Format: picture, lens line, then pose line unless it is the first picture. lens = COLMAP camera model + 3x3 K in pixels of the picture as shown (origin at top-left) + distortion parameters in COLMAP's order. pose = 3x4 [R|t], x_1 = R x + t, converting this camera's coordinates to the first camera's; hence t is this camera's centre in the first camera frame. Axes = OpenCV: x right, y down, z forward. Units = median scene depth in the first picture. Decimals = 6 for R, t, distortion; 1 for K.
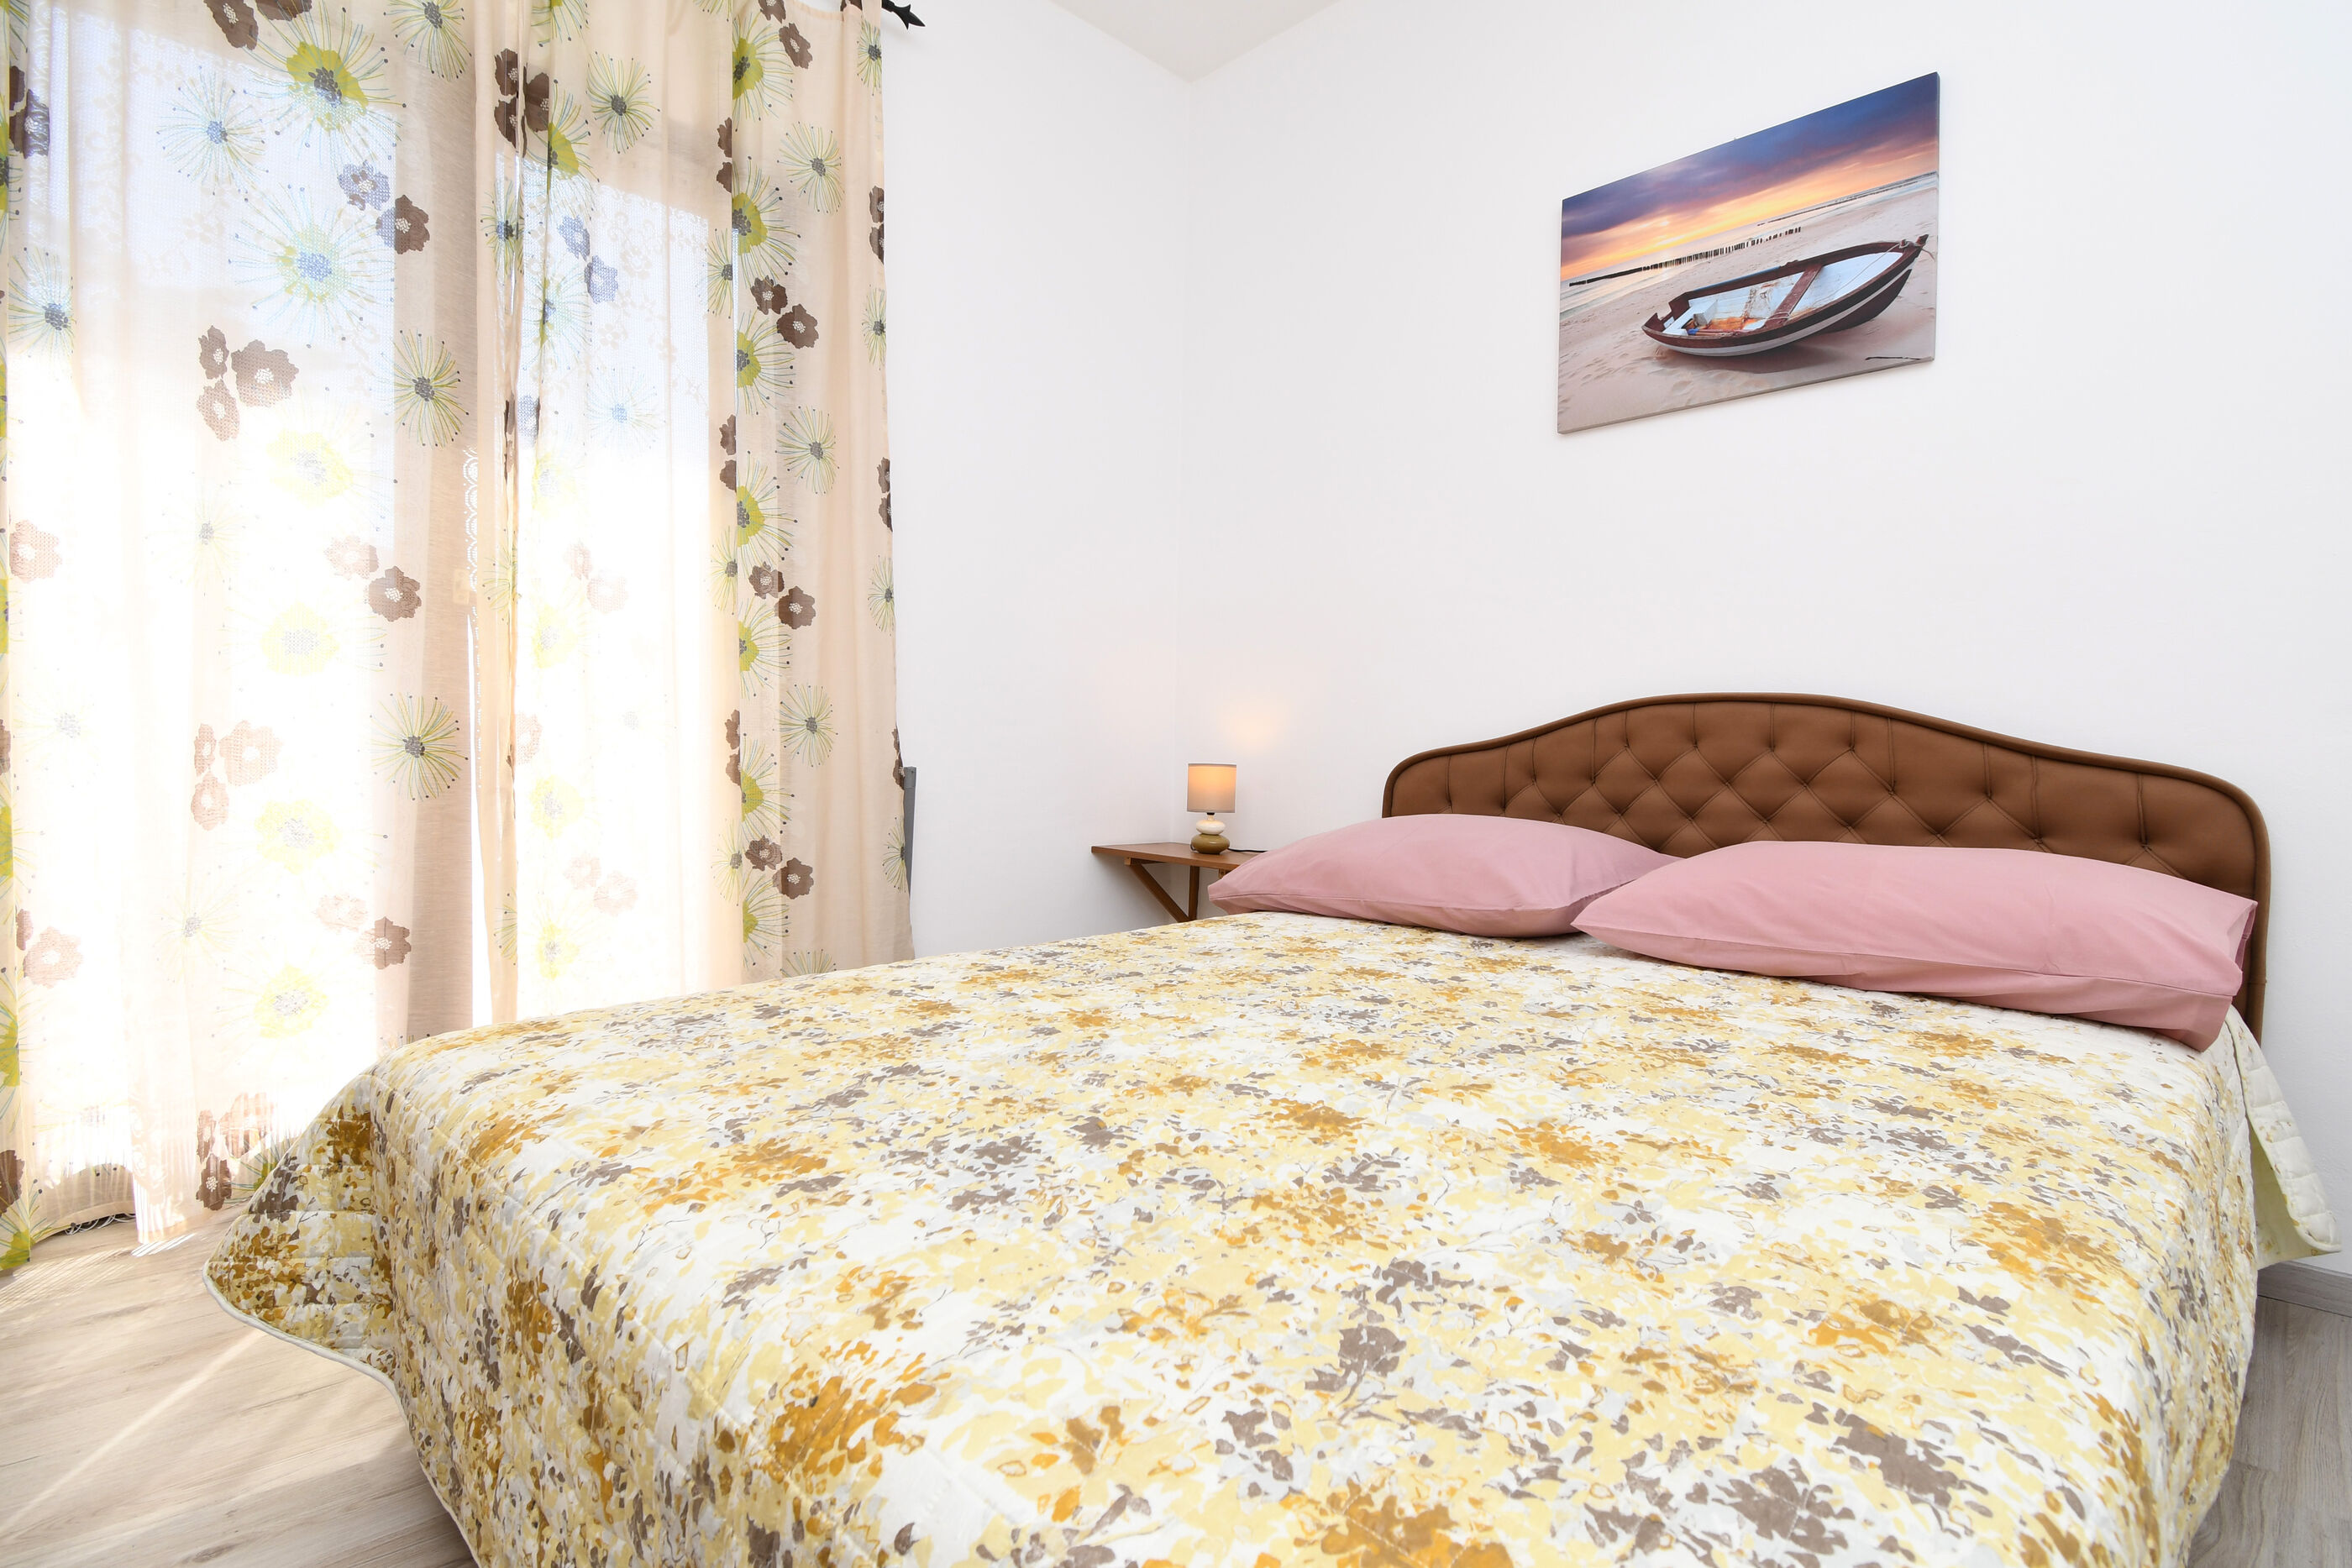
lens RADIAL K [[1191.4, 0, 1172.8], [0, 1191.4, 783.9], [0, 0, 1]] dist [0.010697, -0.006112]
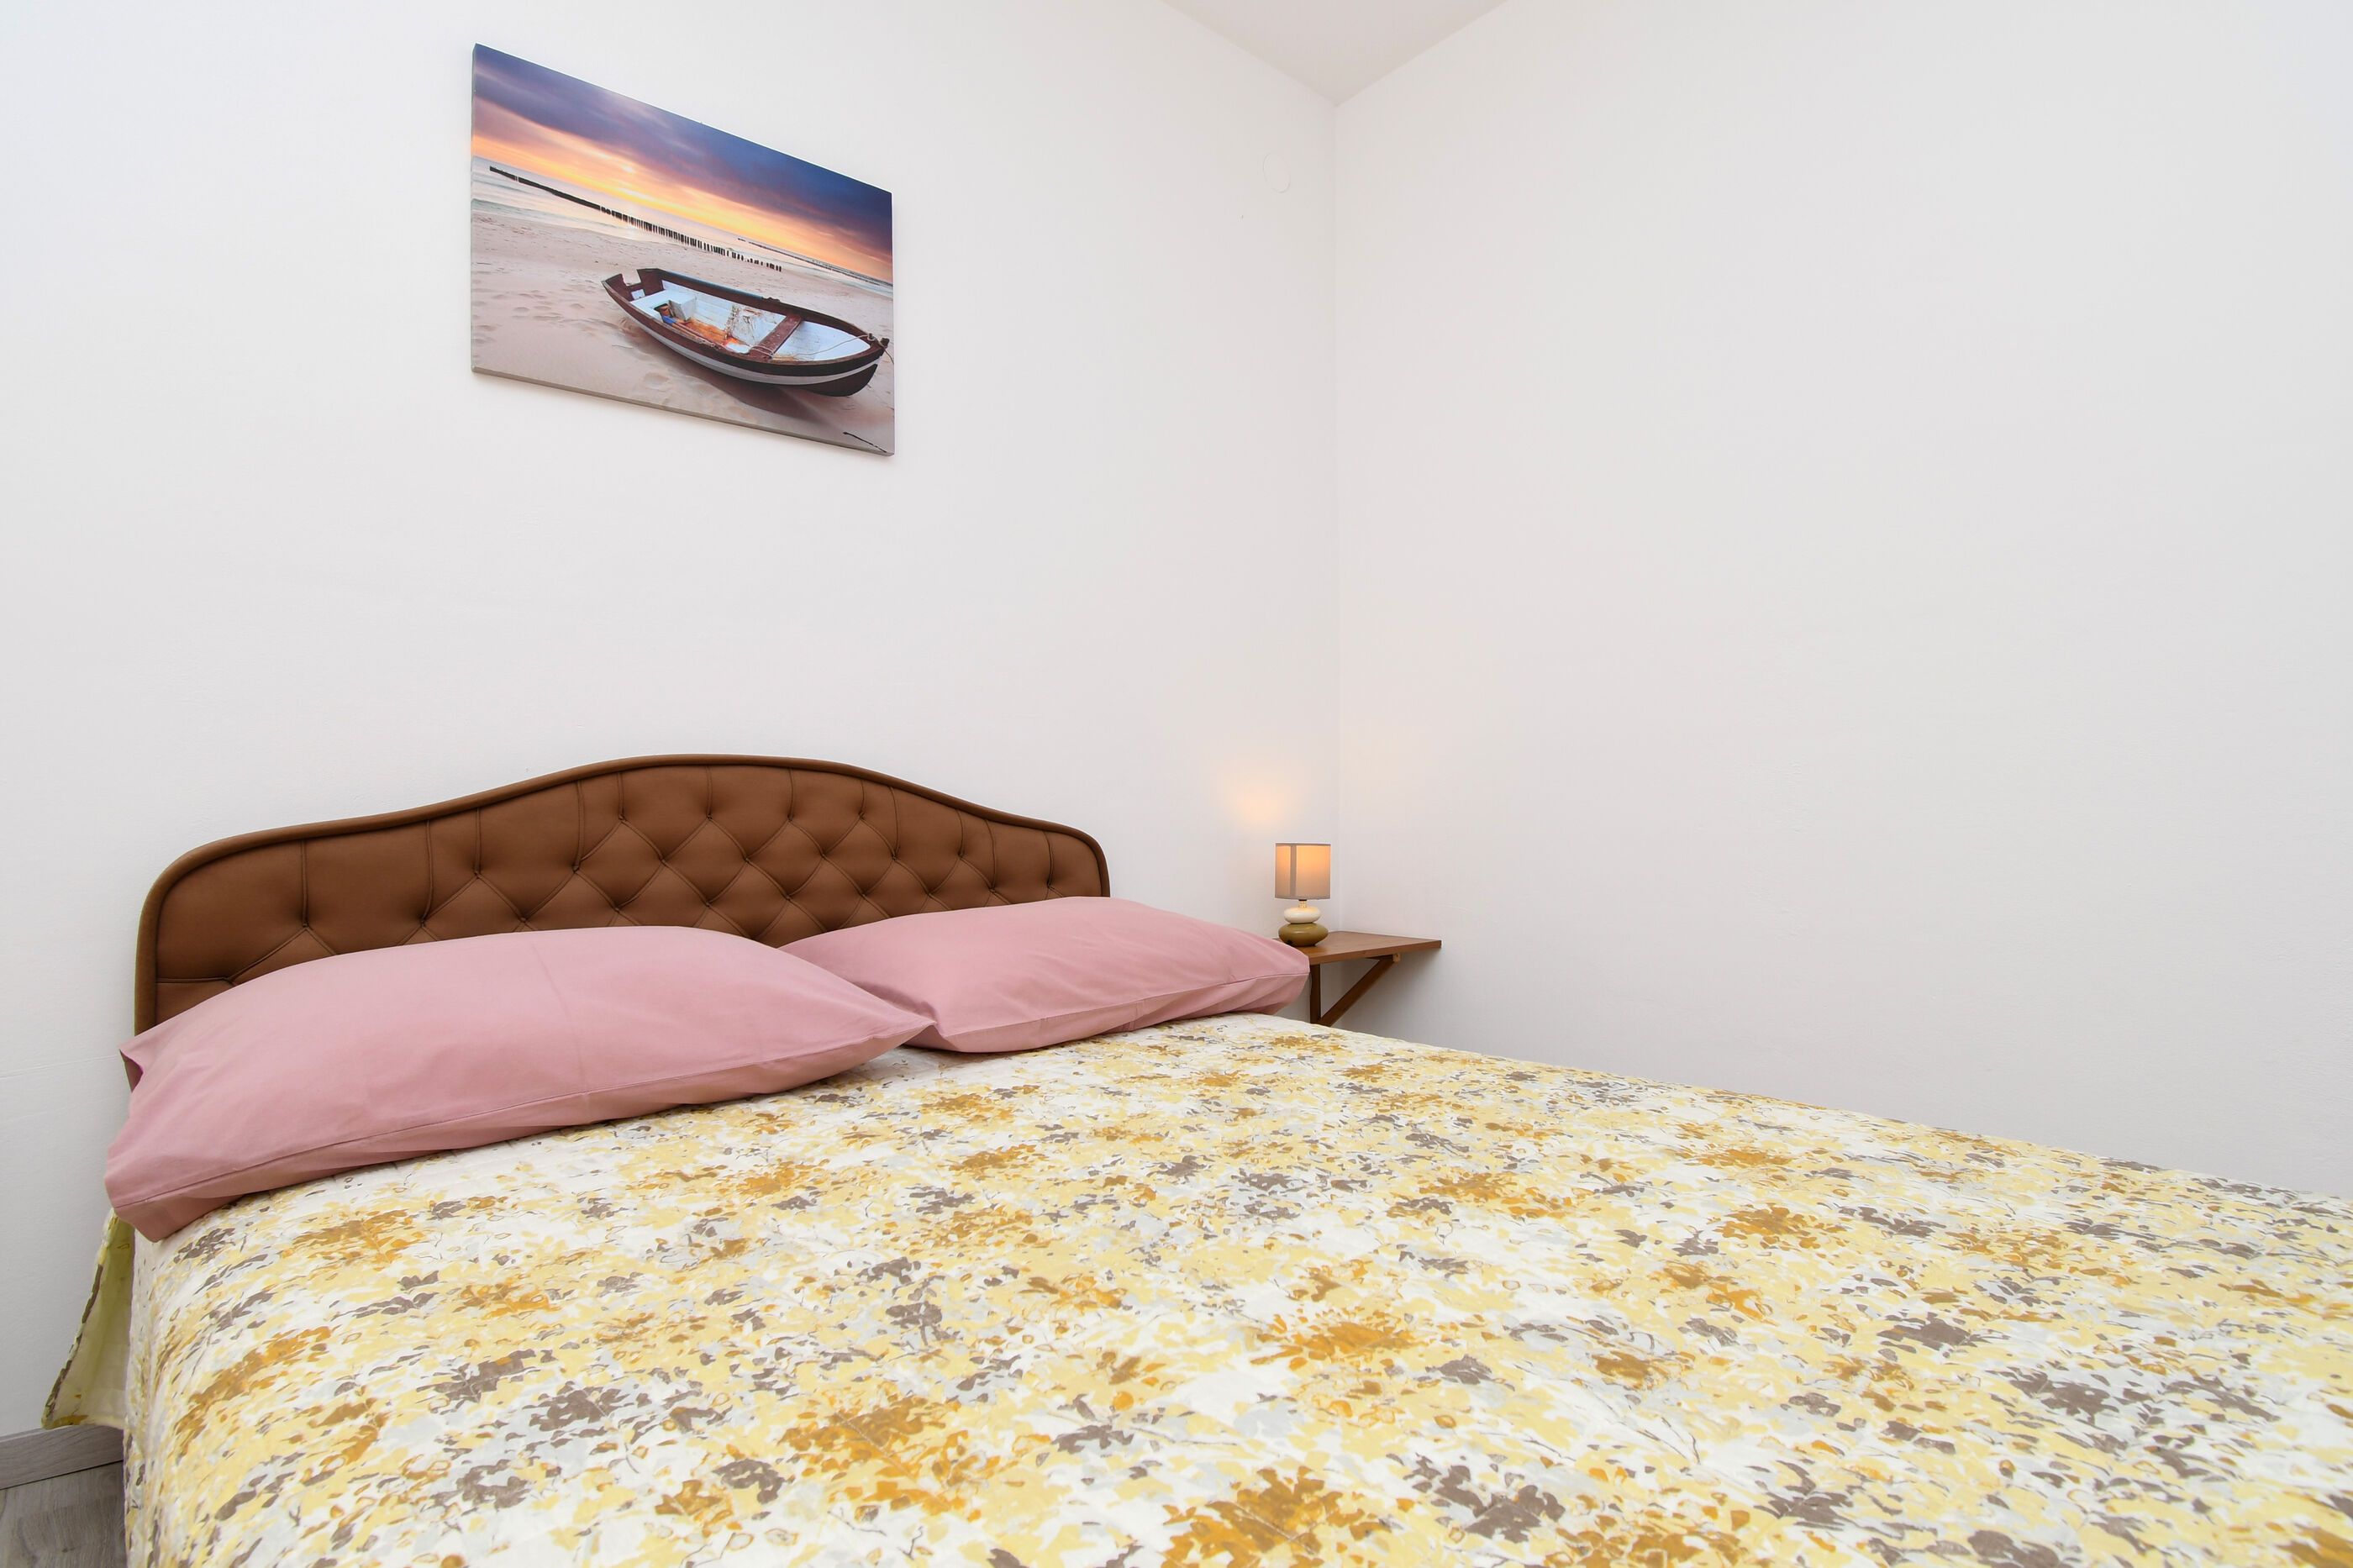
lens RADIAL K [[1192.0, 0, 1168.3], [0, 1192.0, 787.2], [0, 0, 1]] dist [0.010697, -0.006112]
pose [[0.060136, 0.002999, 0.998186, -0.392803], [0.039804, 0.999193, -0.005400, -0.036442], [-0.997396, 0.040056, 0.059968, 0.643692]]
